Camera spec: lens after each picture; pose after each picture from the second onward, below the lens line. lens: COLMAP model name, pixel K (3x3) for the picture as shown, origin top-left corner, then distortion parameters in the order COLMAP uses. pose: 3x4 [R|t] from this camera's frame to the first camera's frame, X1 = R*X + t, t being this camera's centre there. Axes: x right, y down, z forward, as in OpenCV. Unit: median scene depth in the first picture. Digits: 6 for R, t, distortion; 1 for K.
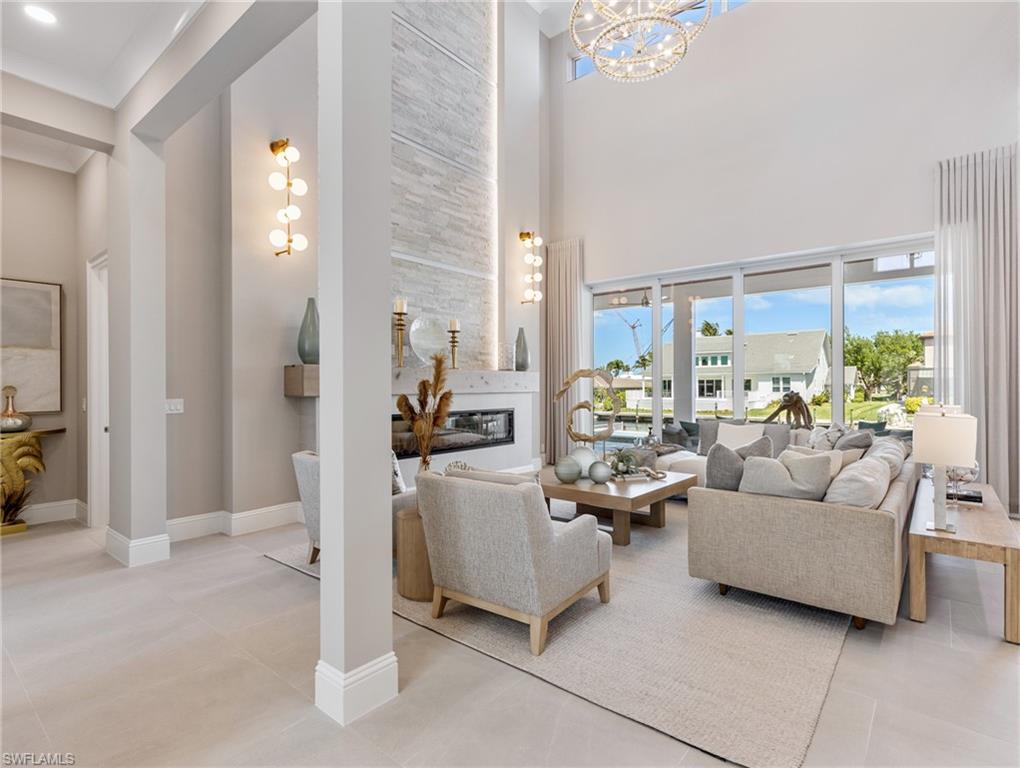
lens RADIAL K [[515.1, 0, 513.0], [0, 515.1, 385.7], [0, 0, 1]] dist [0.001202, 0.000303]
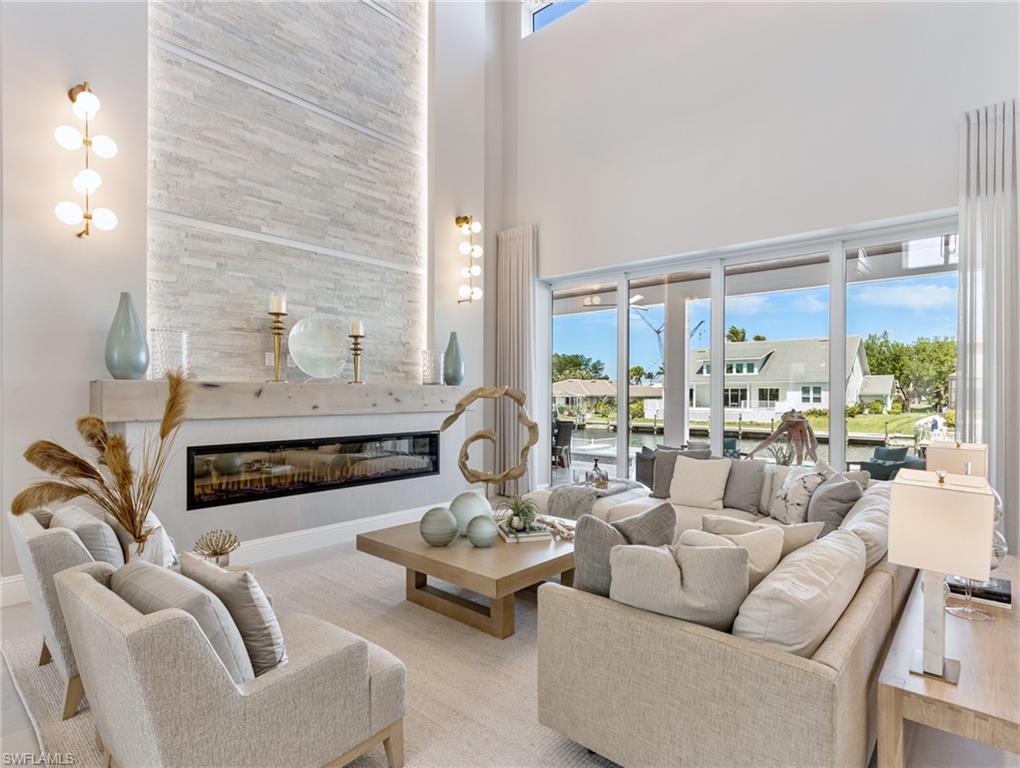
lens RADIAL K [[537.4, 0, 517.8], [0, 537.4, 395.5], [0, 0, 1]] dist [-0.007313, 0.000540]
pose [[0.999593, 0.006467, -0.027789, 0.152148], [-0.006319, 0.999965, 0.005408, -0.017667], [0.027823, -0.005230, 0.999599, 0.155062]]
